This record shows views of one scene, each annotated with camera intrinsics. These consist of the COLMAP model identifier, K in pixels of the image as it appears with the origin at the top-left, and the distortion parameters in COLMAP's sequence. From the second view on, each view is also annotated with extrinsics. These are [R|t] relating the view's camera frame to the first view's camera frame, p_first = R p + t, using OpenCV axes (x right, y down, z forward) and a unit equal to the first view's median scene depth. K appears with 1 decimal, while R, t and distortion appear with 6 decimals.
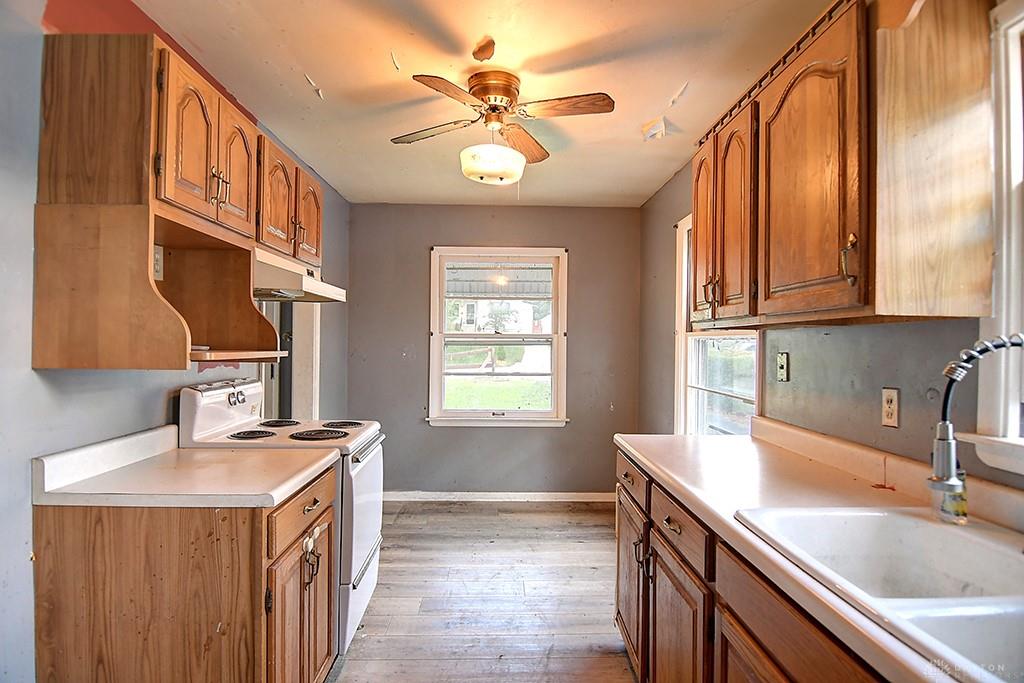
lens RADIAL K [[540.7, 0, 509.7], [0, 540.7, 338.4], [0, 0, 1]] dist [0.003545, -0.018272]
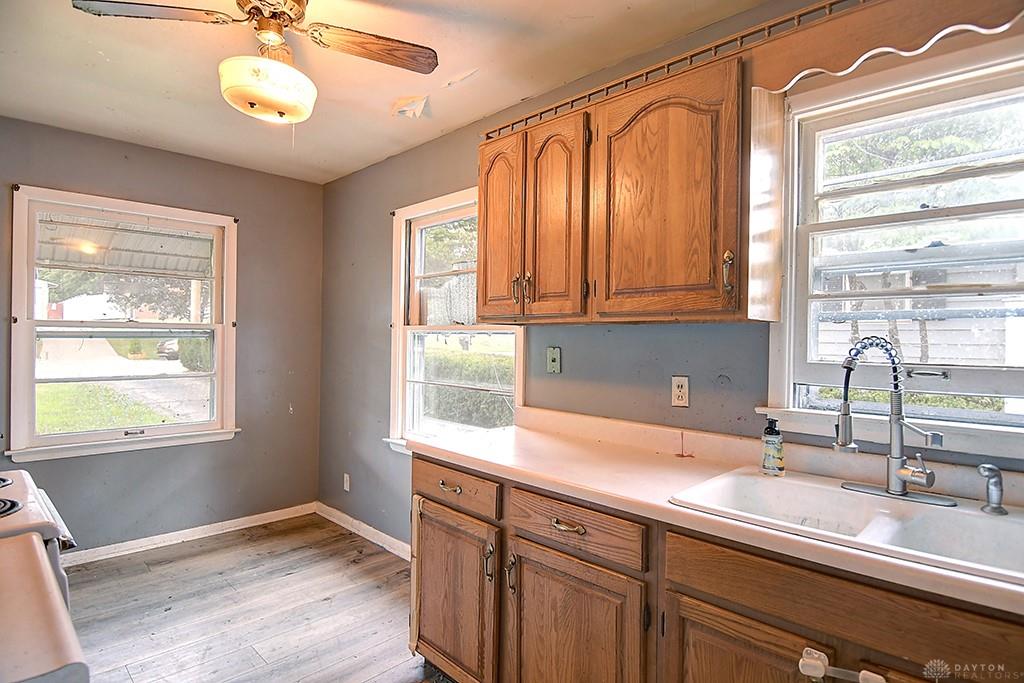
lens RADIAL K [[540.7, 0, 513.7], [0, 540.7, 339.8], [0, 0, 1]] dist [0.003545, -0.018272]
pose [[0.722396, -0.000406, 0.691479, -0.202223], [-0.012817, 0.999820, 0.013978, -0.001749], [-0.691361, -0.018960, 0.722261, 0.168698]]
